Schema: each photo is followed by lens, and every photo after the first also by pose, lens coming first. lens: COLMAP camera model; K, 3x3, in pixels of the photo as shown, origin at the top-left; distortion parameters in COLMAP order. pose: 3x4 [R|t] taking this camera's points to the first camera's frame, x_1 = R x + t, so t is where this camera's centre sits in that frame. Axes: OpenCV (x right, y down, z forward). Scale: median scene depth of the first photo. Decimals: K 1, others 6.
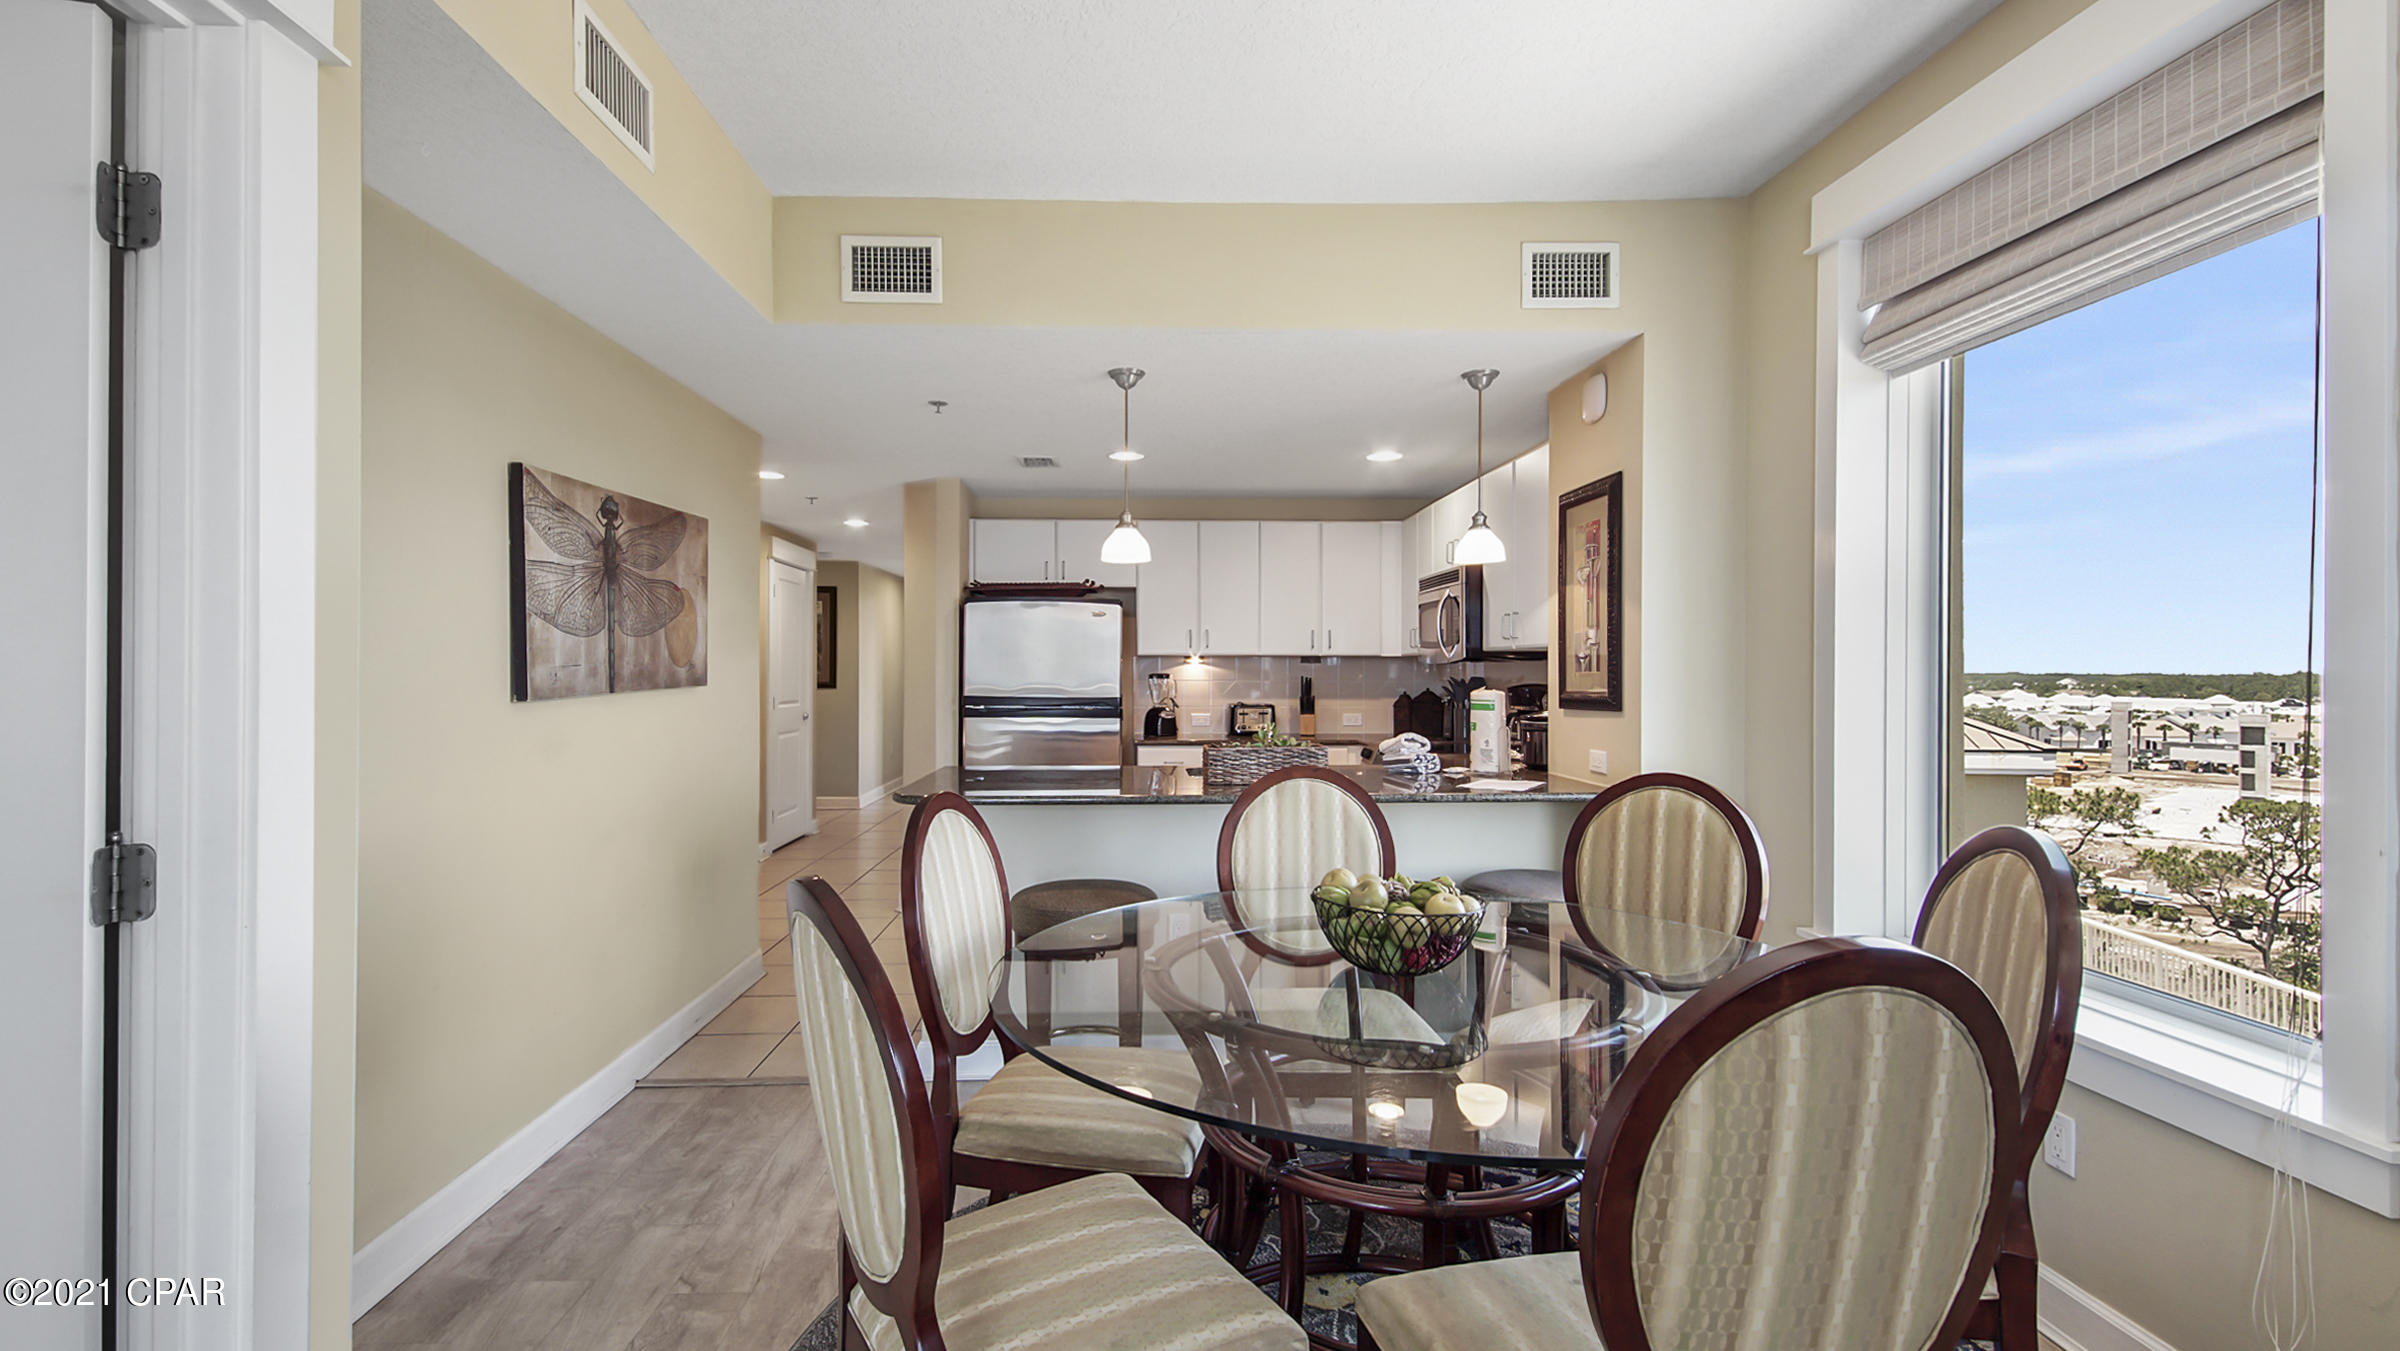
lens RADIAL K [[1098.3, 0, 1196.0], [0, 1098.3, 678.0], [0, 0, 1]] dist [-0.000214, -0.000071]
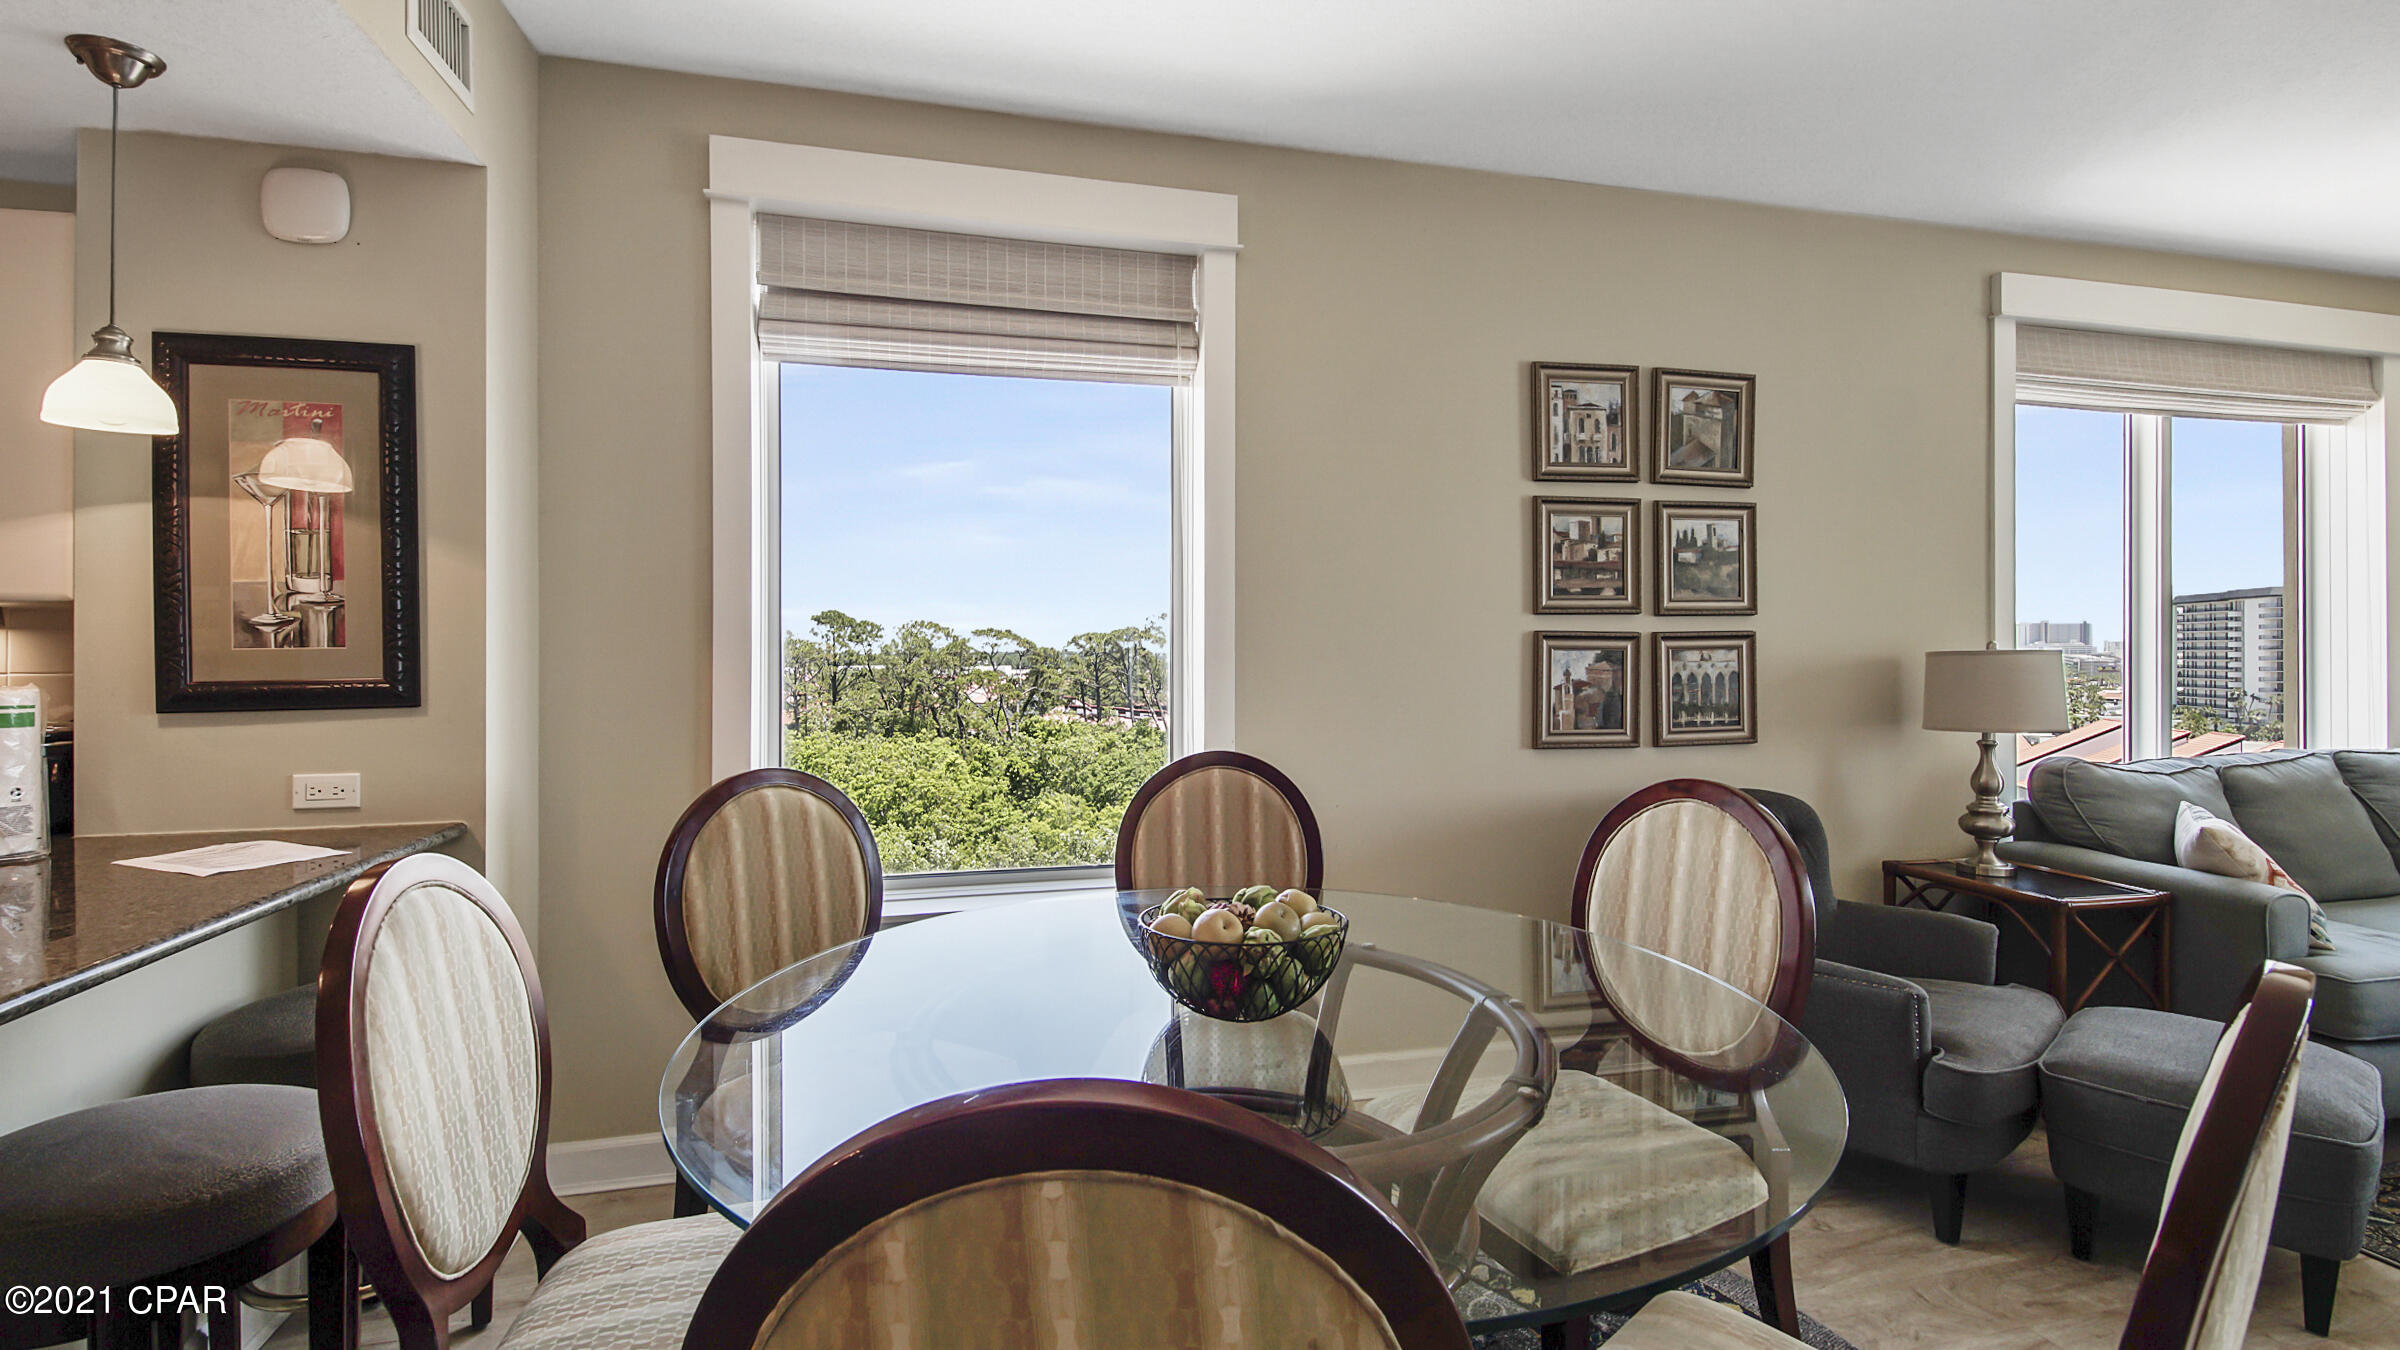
lens RADIAL K [[1065.5, 0, 1194.3], [0, 1065.5, 650.3], [0, 0, 1]] dist [0.036582, -0.023560]
pose [[-0.190885, -0.002295, 0.981610, -0.232973], [0.005923, 0.999976, 0.003490, -0.002376], [-0.981594, 0.006480, -0.190867, 0.444895]]
